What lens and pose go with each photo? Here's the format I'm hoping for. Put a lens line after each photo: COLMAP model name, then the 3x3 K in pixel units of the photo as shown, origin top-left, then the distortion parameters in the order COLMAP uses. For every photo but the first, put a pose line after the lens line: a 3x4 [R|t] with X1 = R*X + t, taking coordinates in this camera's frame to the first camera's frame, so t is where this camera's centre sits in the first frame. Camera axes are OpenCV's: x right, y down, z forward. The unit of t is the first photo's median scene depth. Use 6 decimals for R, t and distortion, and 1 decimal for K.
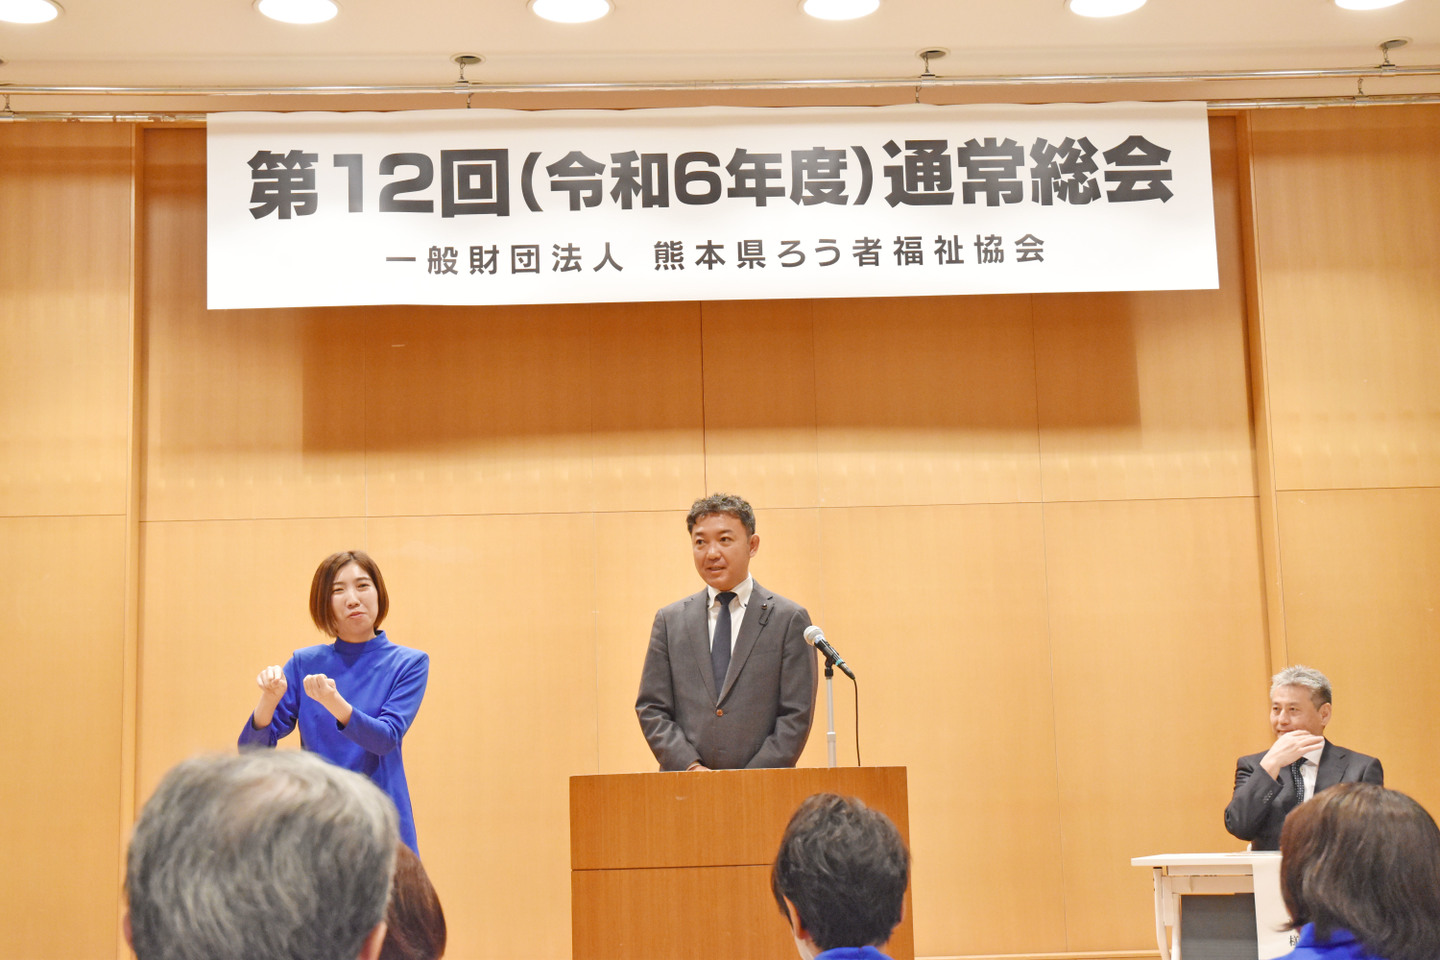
lens RADIAL K [[2254.8, 0, 720.0], [0, 2254.8, 480.0], [0, 0, 1]] dist [0.034549, 0.171229]
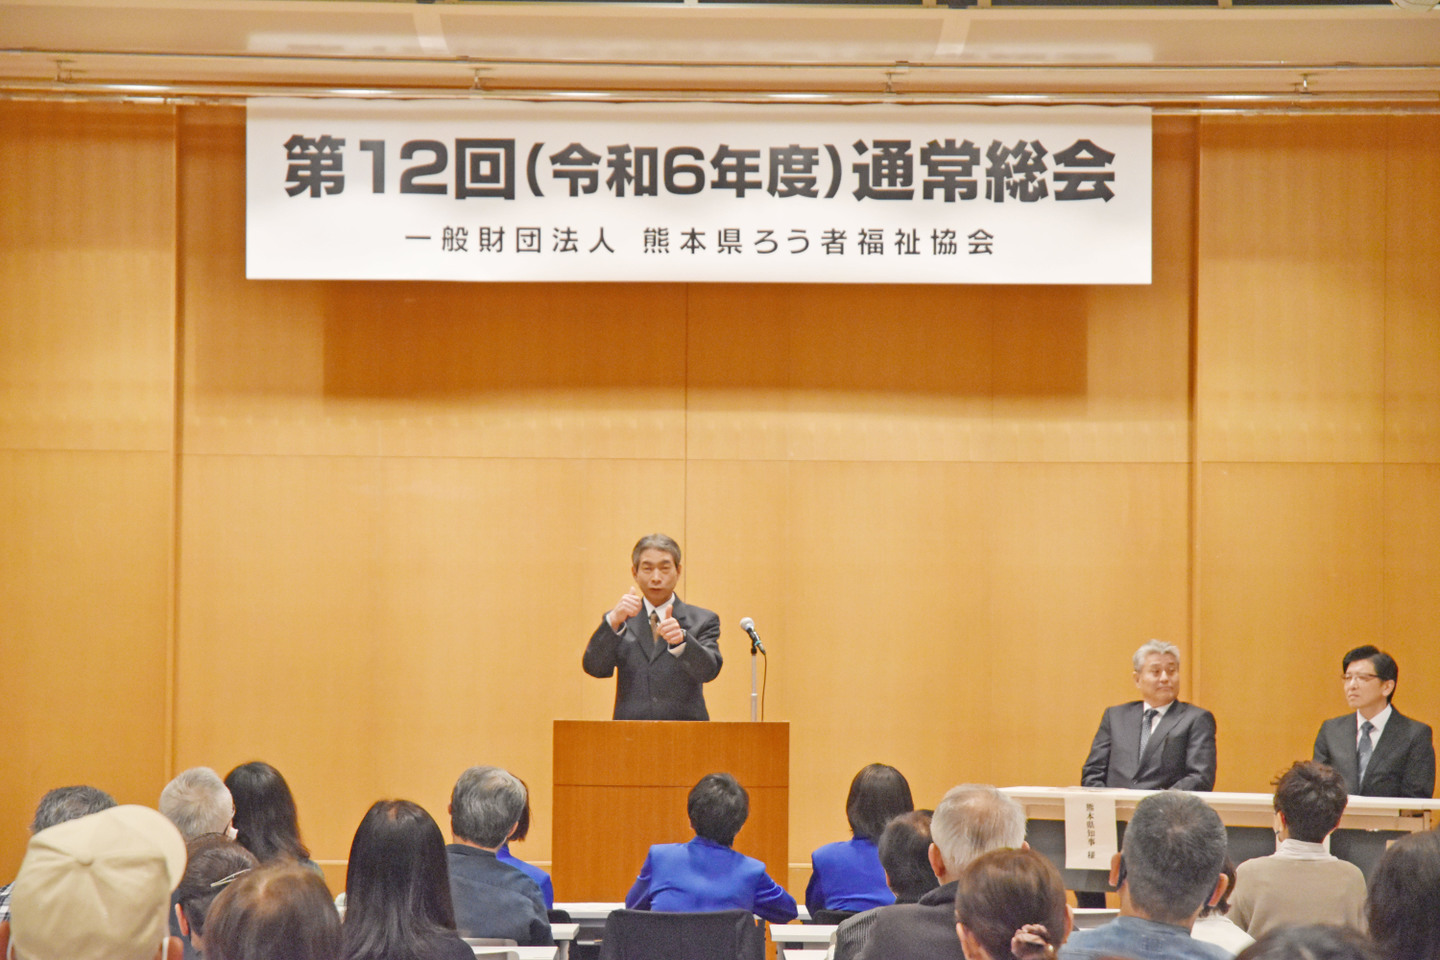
lens RADIAL K [[5255.6, 0, 720.0], [0, 5255.6, 480.0], [0, 0, 1]] dist [0.583420, -0.472086]
pose [[0.998463, 0.035138, -0.042868, 0.124740], [-0.029723, 0.992210, 0.120978, -0.297576], [0.046785, -0.119518, 0.991729, -1.599711]]
